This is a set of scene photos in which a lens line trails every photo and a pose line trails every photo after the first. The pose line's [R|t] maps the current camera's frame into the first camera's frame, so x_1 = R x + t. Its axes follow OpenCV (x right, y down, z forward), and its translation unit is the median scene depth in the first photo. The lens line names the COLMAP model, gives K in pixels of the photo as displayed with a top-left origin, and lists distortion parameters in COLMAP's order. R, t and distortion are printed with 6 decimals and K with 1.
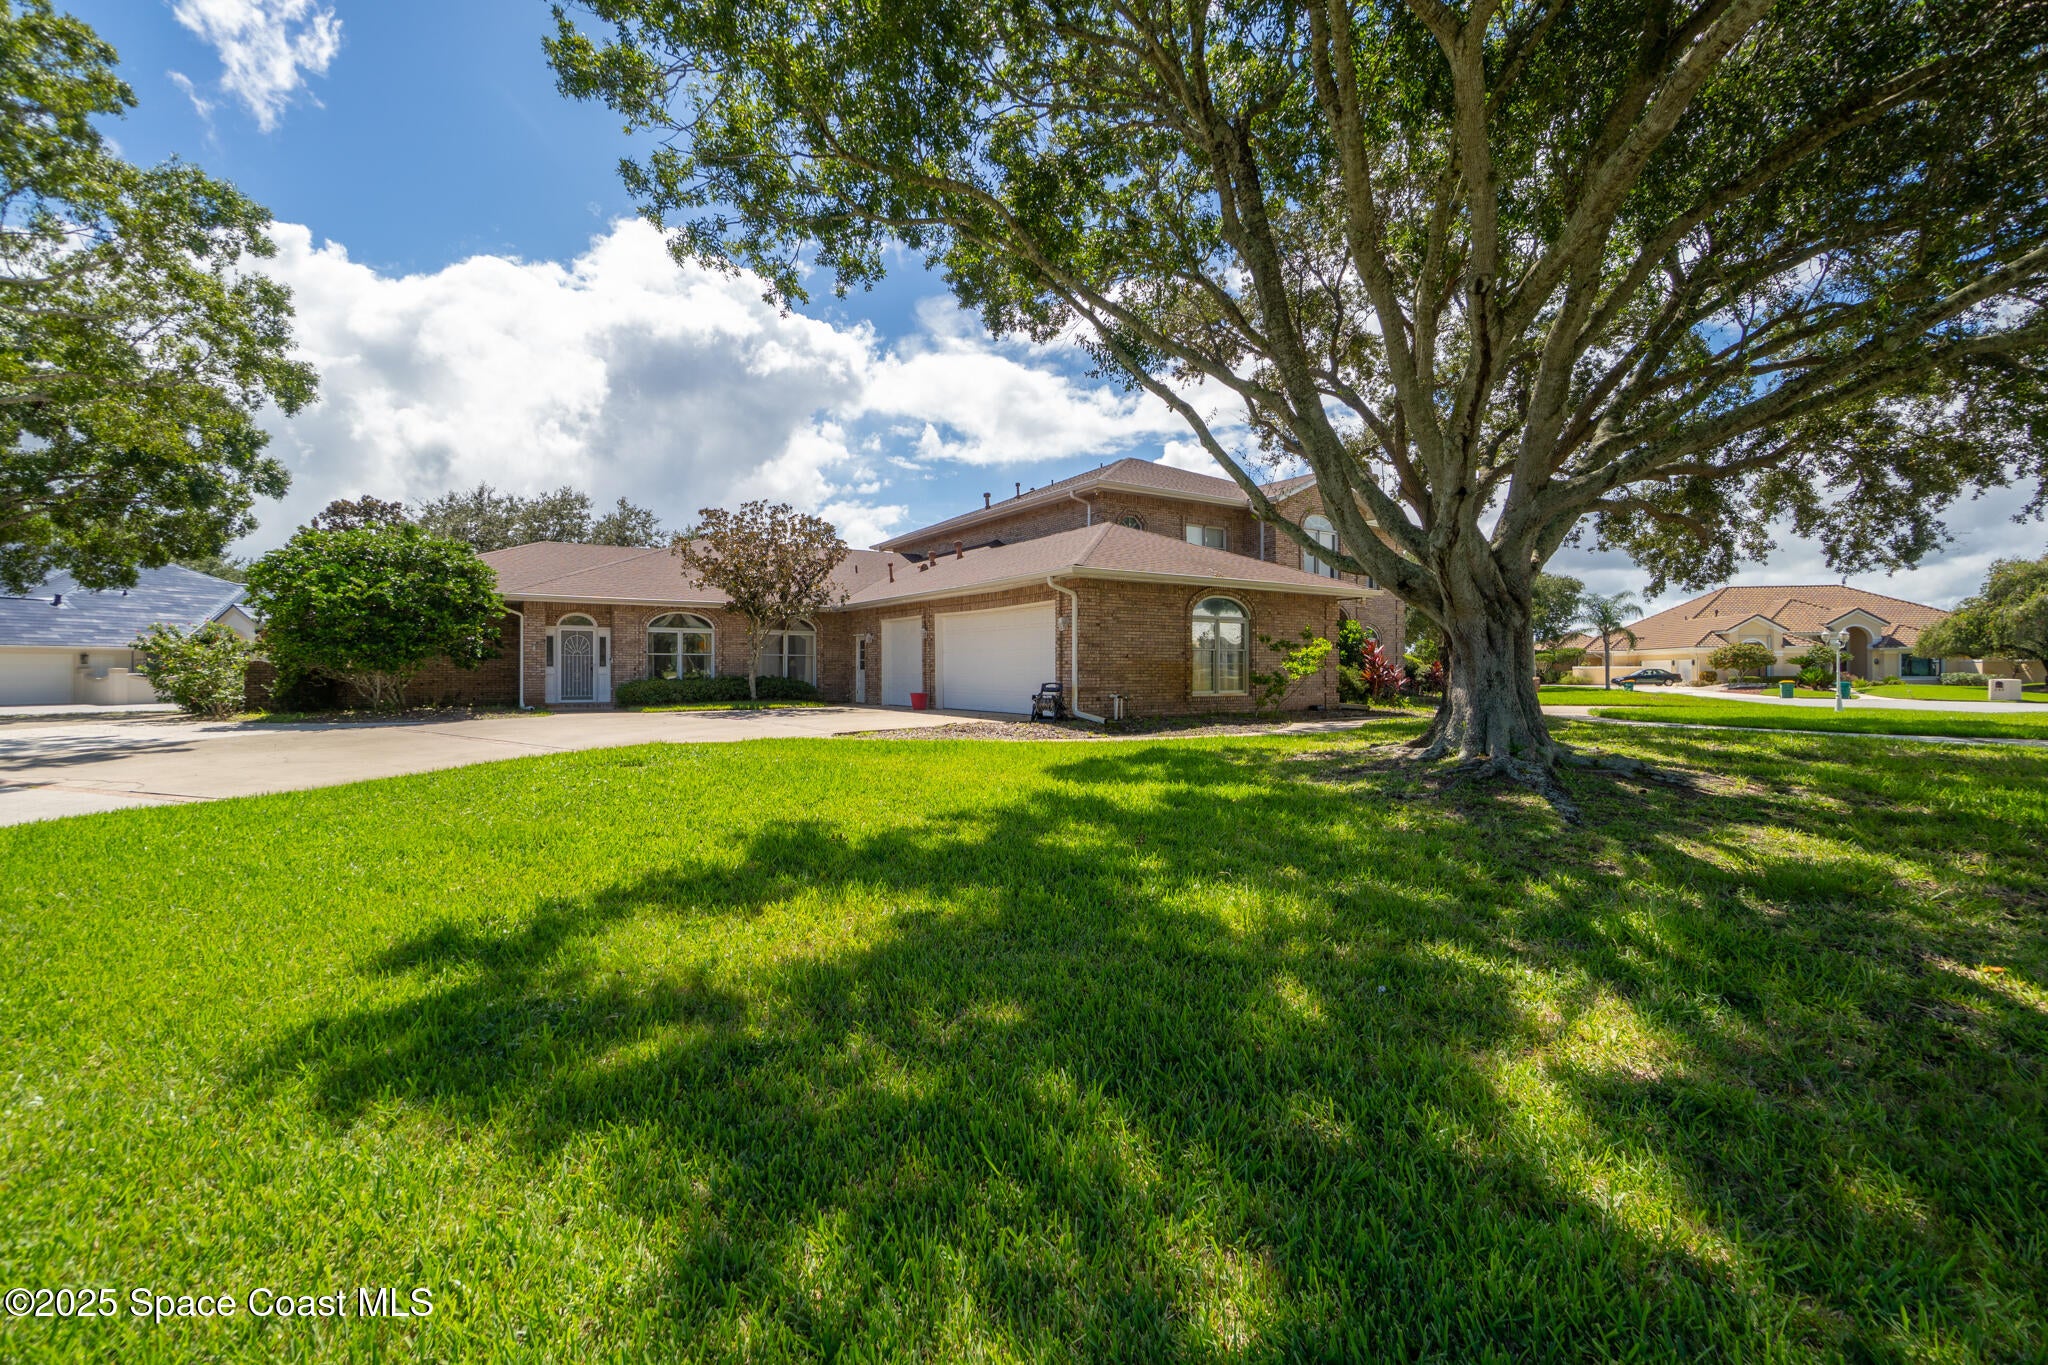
lens RADIAL K [[884.4, 0, 1000.7], [0, 884.4, 670.6], [0, 0, 1]] dist [0.000698, 0.000110]
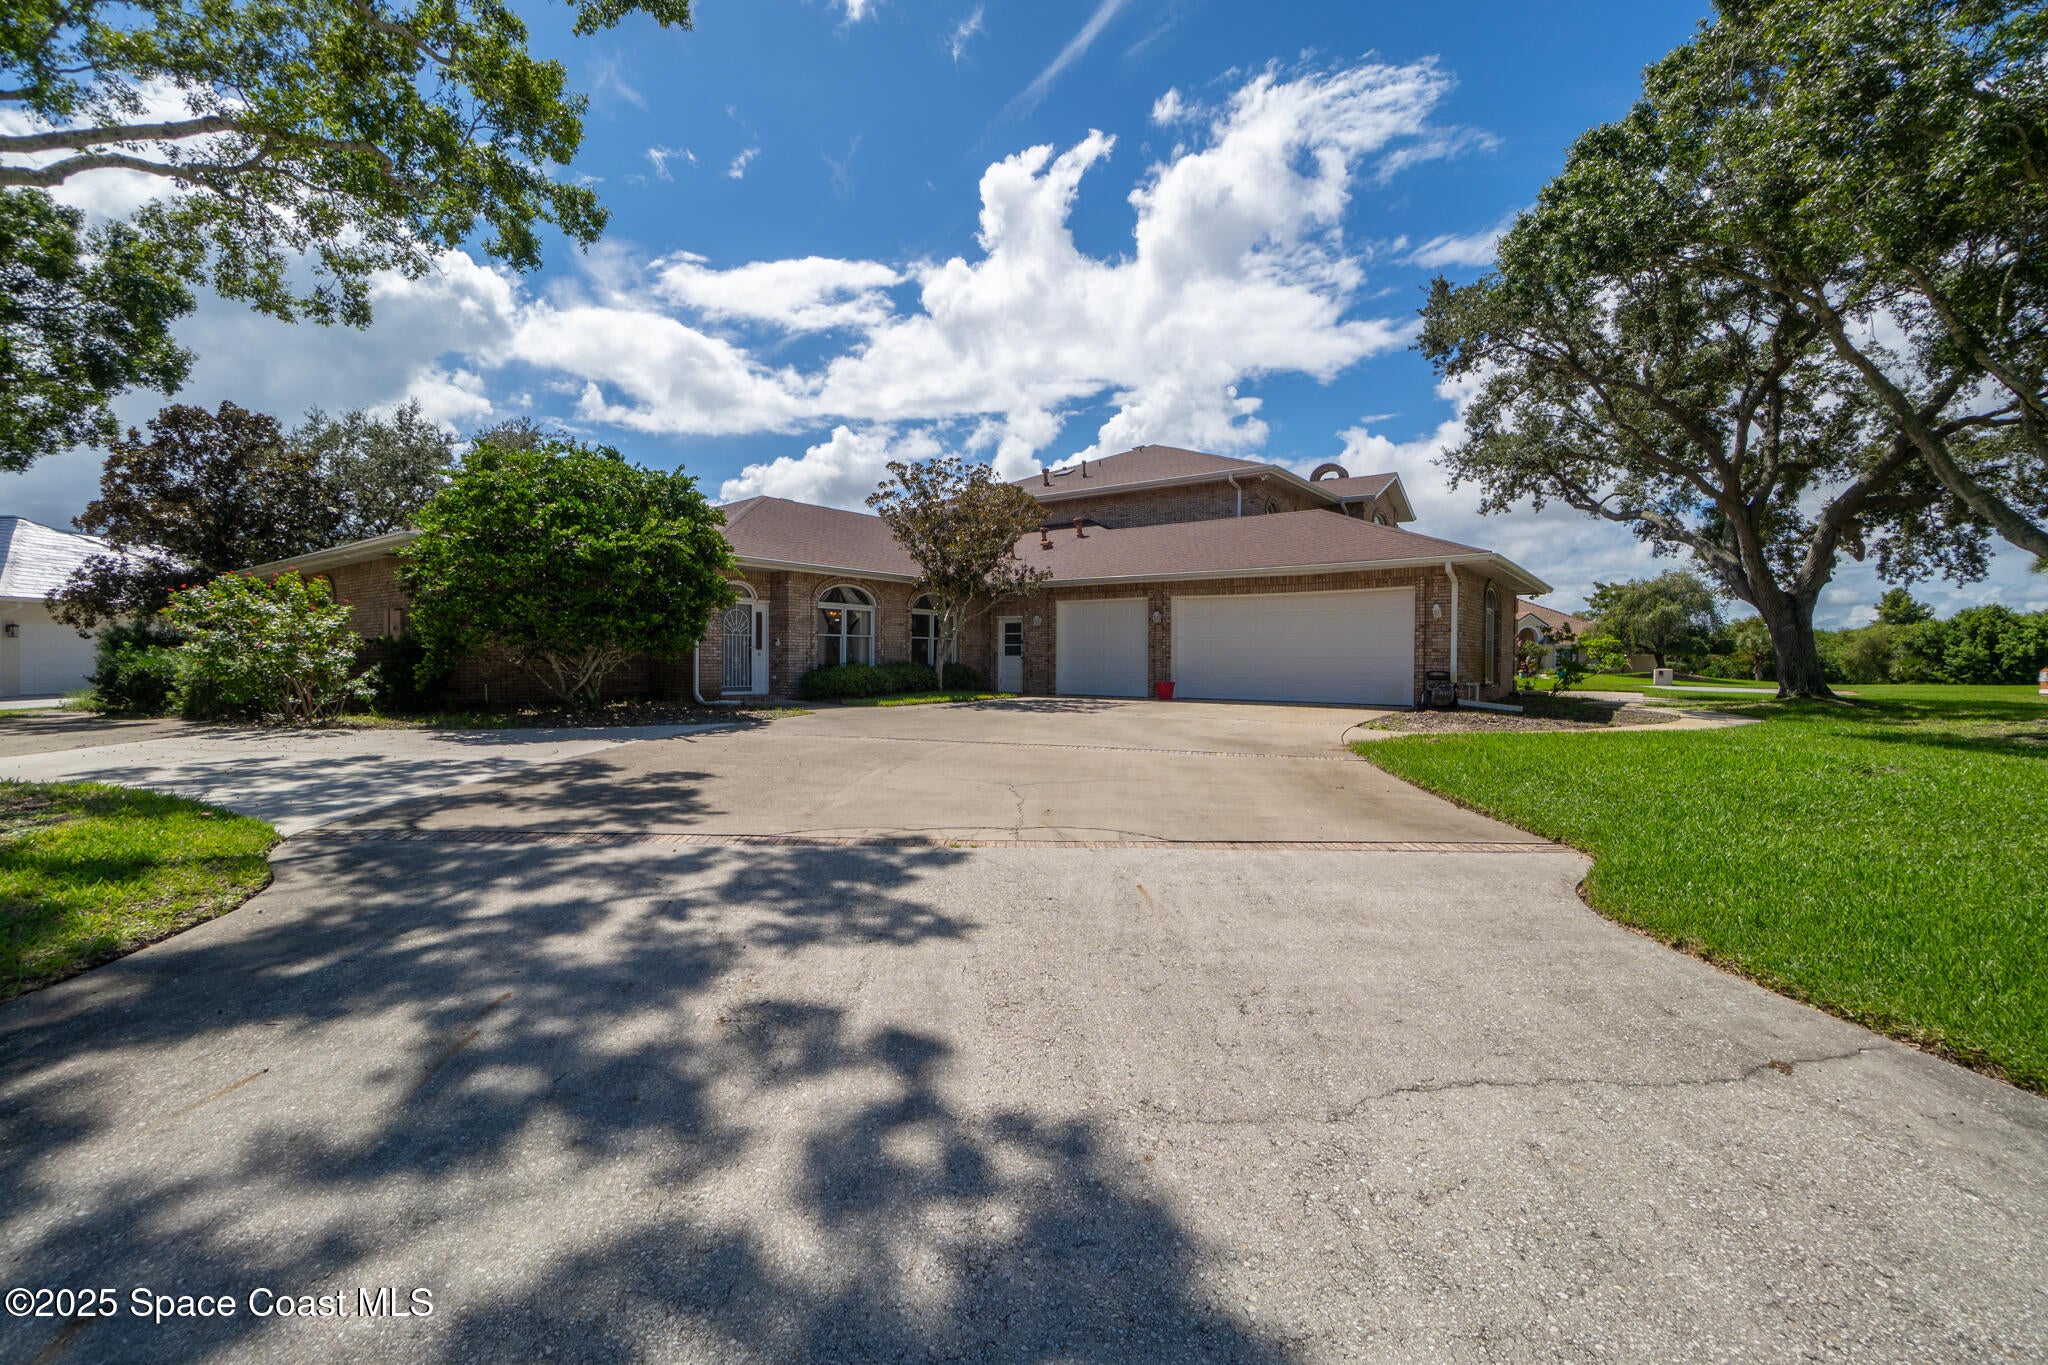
lens RADIAL K [[884.4, 0, 1000.7], [0, 884.4, 670.6], [0, 0, 1]] dist [0.000698, 0.000110]
pose [[0.936768, 0.002175, 0.349944, -0.529987], [-0.007584, 0.999872, 0.014088, 0.001852], [-0.349868, -0.015851, 0.936665, 0.179374]]
